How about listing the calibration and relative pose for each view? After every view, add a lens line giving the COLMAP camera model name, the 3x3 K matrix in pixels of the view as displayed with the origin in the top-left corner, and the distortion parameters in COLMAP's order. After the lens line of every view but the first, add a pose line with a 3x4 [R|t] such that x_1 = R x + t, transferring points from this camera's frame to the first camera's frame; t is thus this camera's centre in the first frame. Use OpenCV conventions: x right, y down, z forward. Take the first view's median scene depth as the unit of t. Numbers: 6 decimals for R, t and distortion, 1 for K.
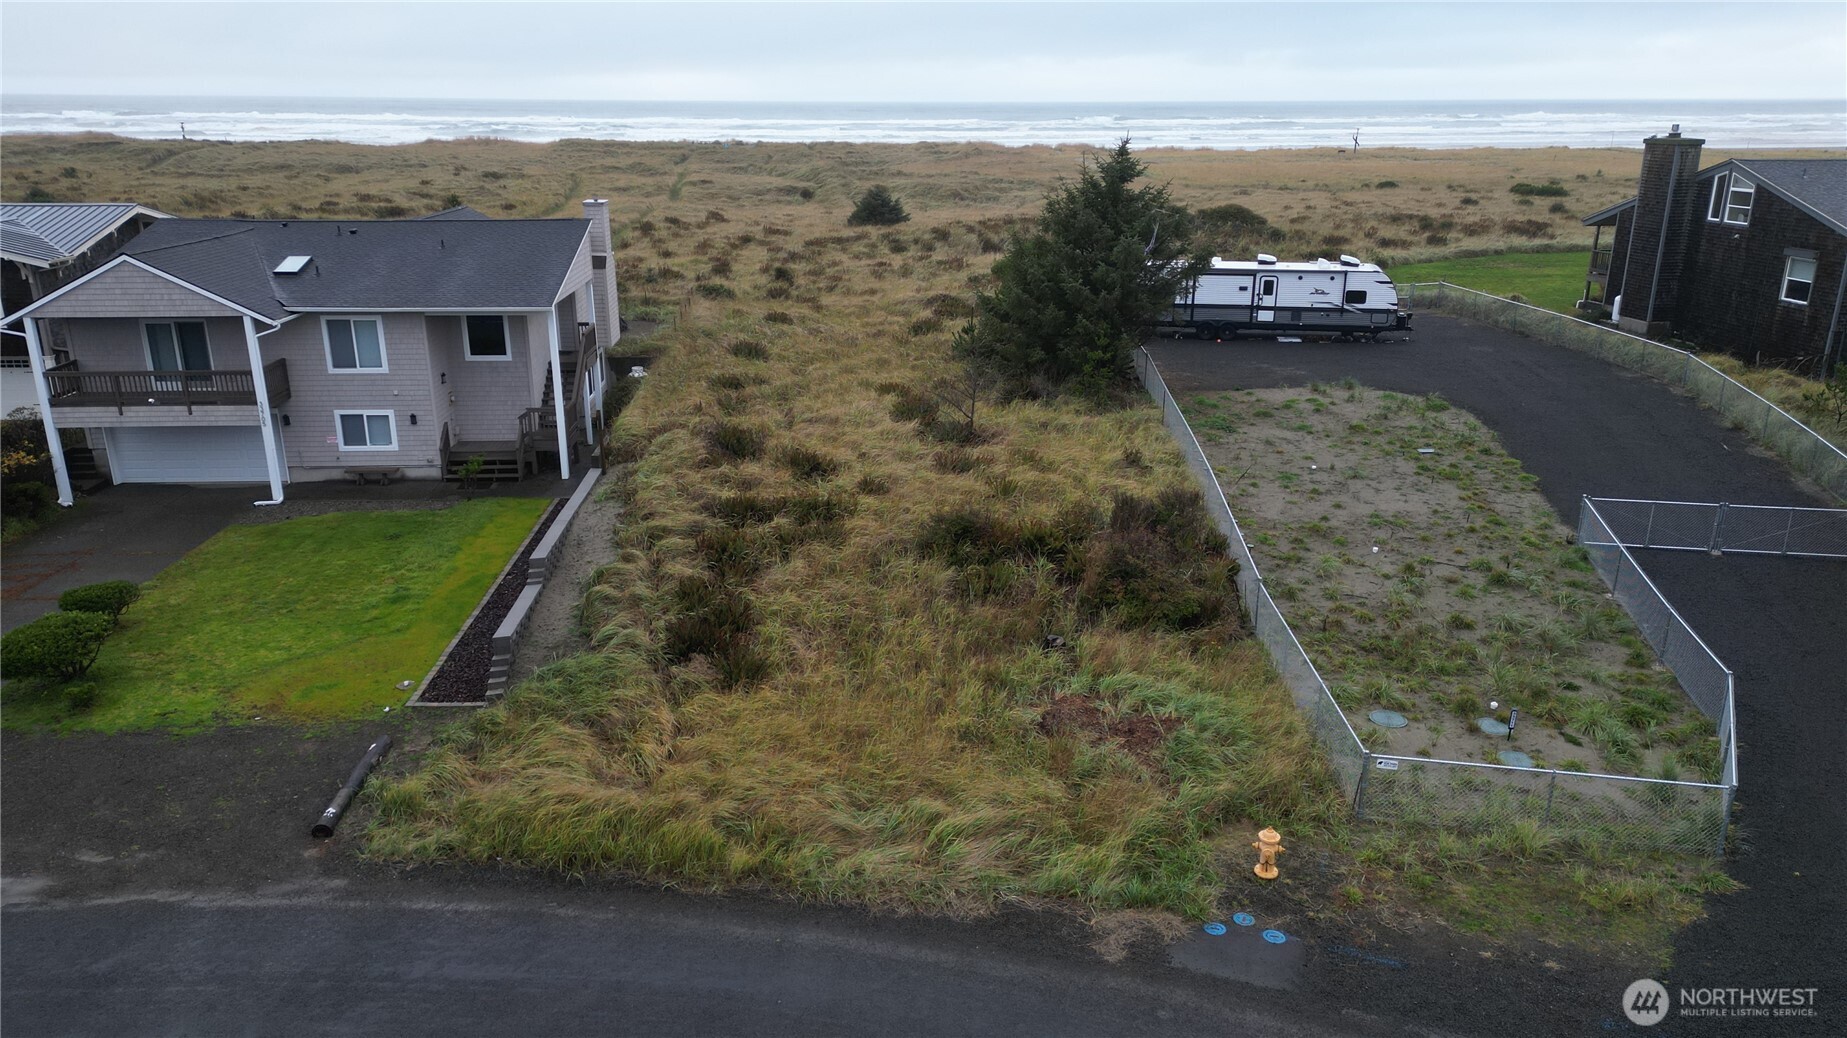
lens RADIAL K [[1282.9, 0, 916.7], [0, 1282.9, 509.9], [0, 0, 1]] dist [0.081970, -0.080341]
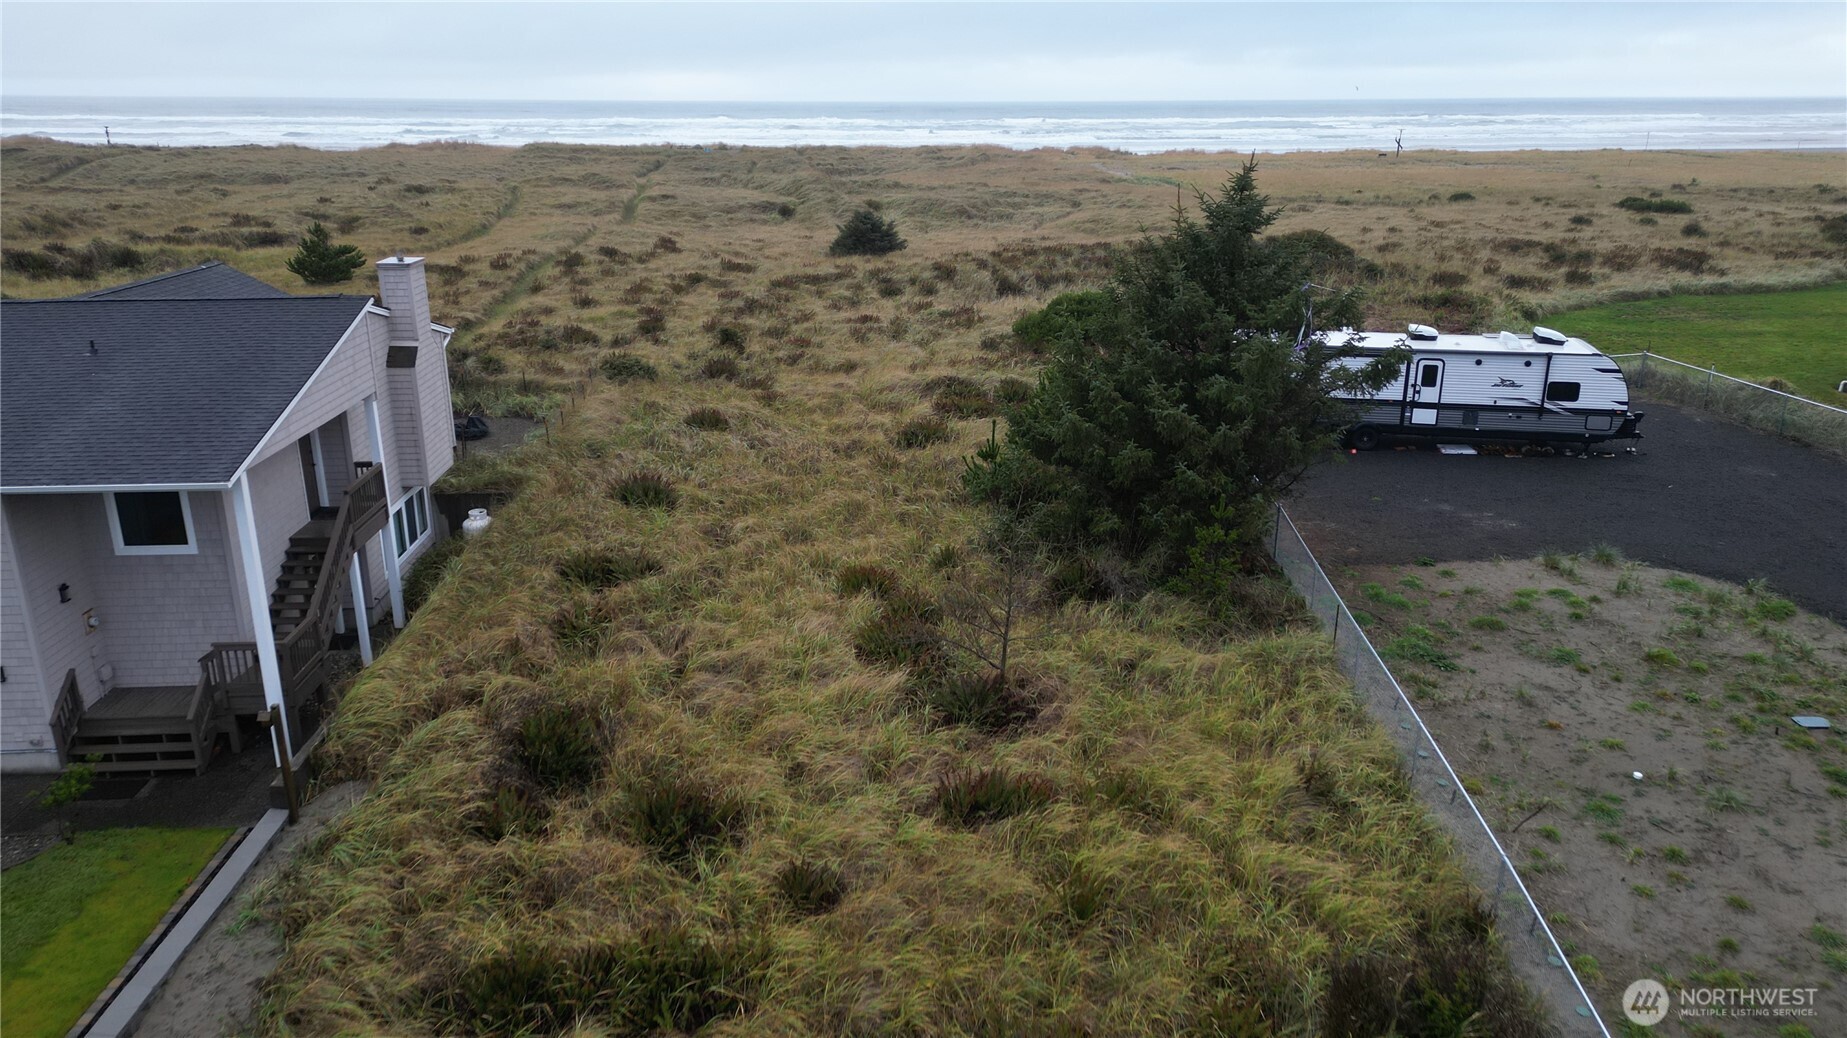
lens RADIAL K [[1282.9, 0, 918.2], [0, 1282.9, 510.2], [0, 0, 1]] dist [0.081970, -0.080341]
pose [[0.999998, -0.001241, -0.001423, 0.007892], [0.001241, 0.999999, 0.000285, -0.150081], [0.001423, -0.000287, 0.999999, 0.471103]]
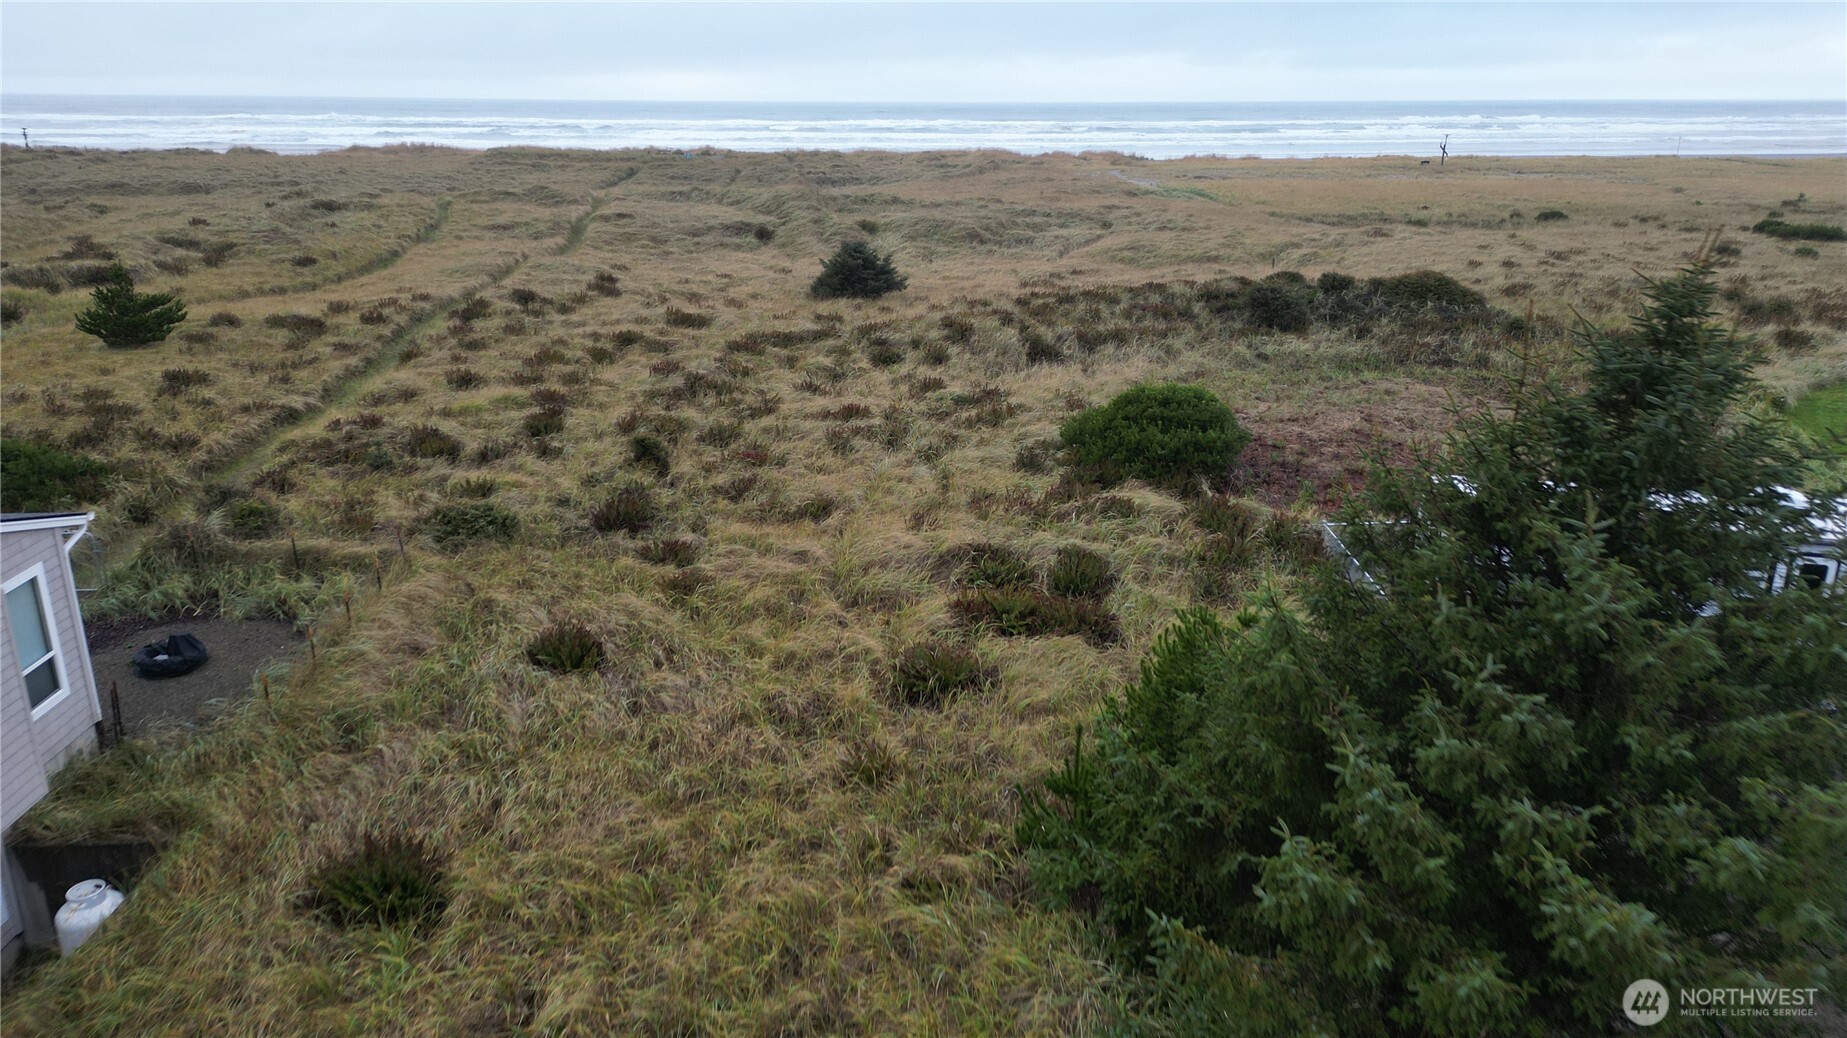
lens RADIAL K [[1282.9, 0, 918.6], [0, 1282.9, 514.7], [0, 0, 1]] dist [0.081970, -0.080341]
pose [[0.999999, 0.001113, -0.000666, 0.002810], [-0.001111, 0.999995, 0.002989, -0.283829], [0.000669, -0.002988, 0.999995, 0.885097]]
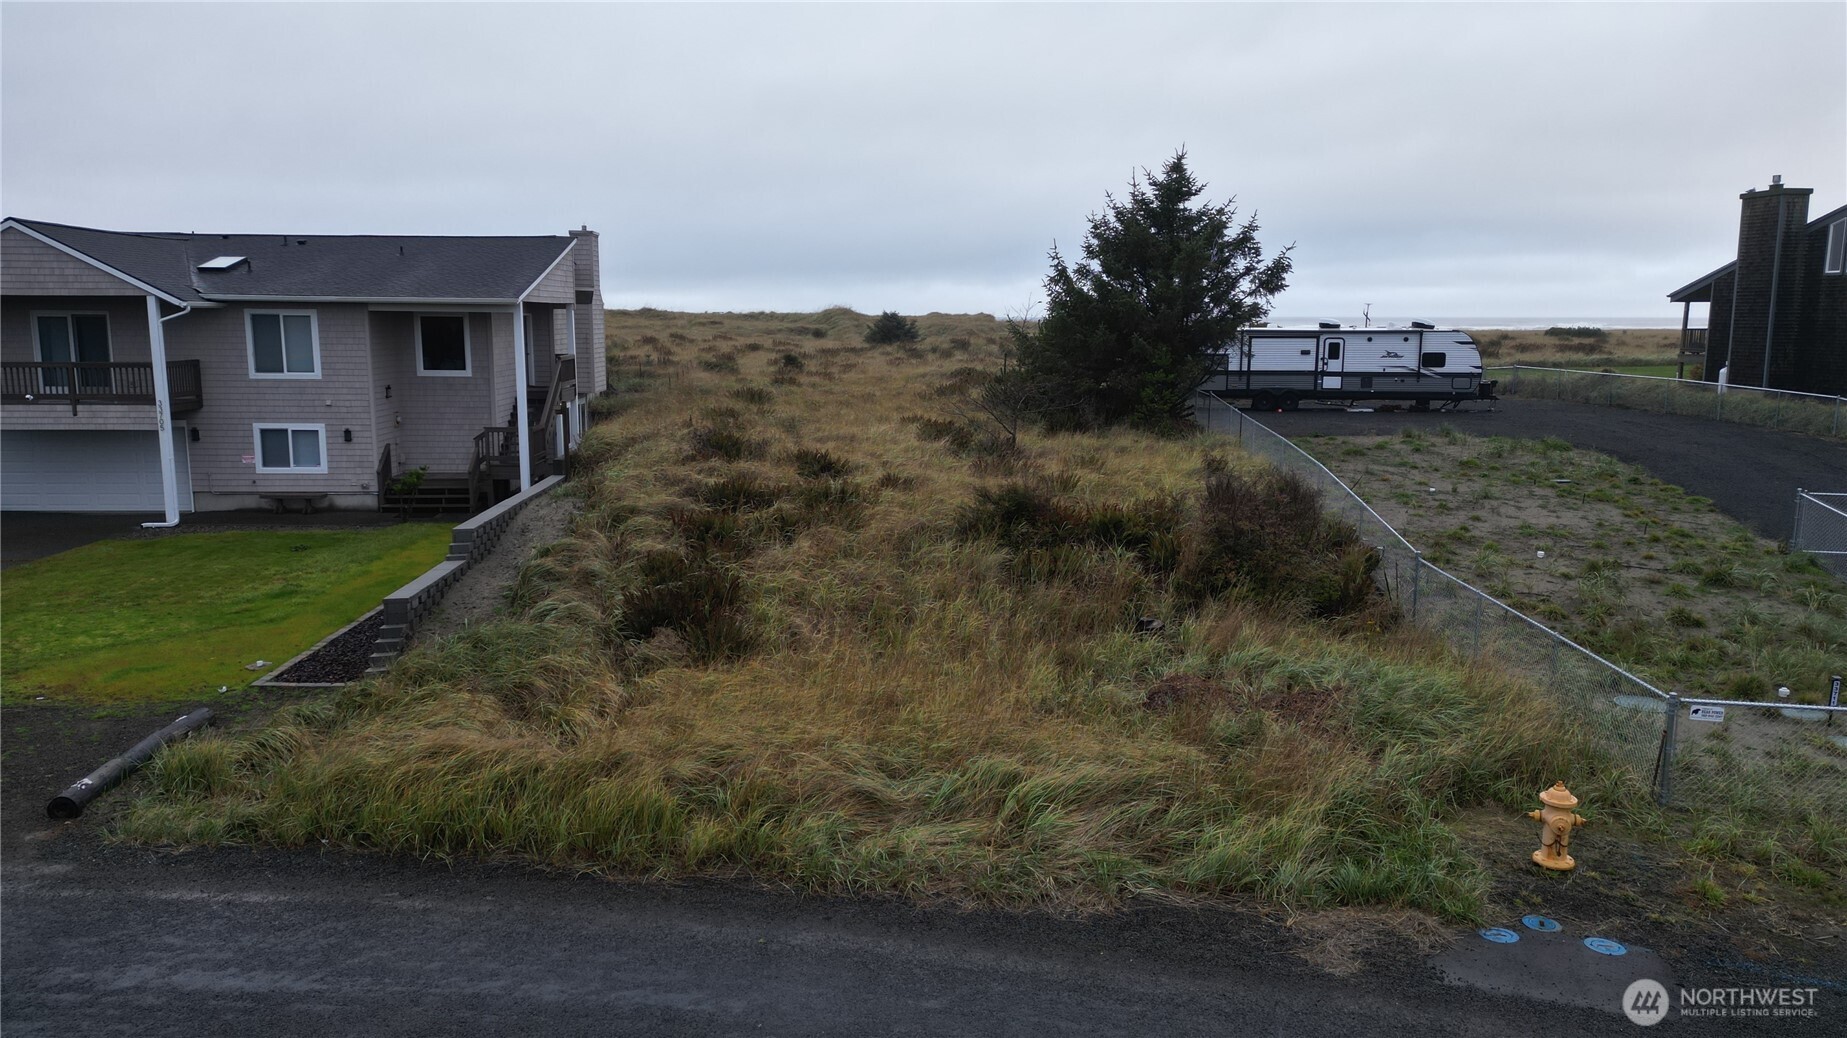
lens RADIAL K [[1282.9, 0, 916.8], [0, 1282.9, 510.7], [0, 0, 1]] dist [0.081970, -0.080341]
pose [[0.999976, 0.004779, -0.004943, -0.017020], [-0.005487, 0.987935, -0.154769, 0.113953], [0.004144, 0.154793, 0.987938, 0.192607]]
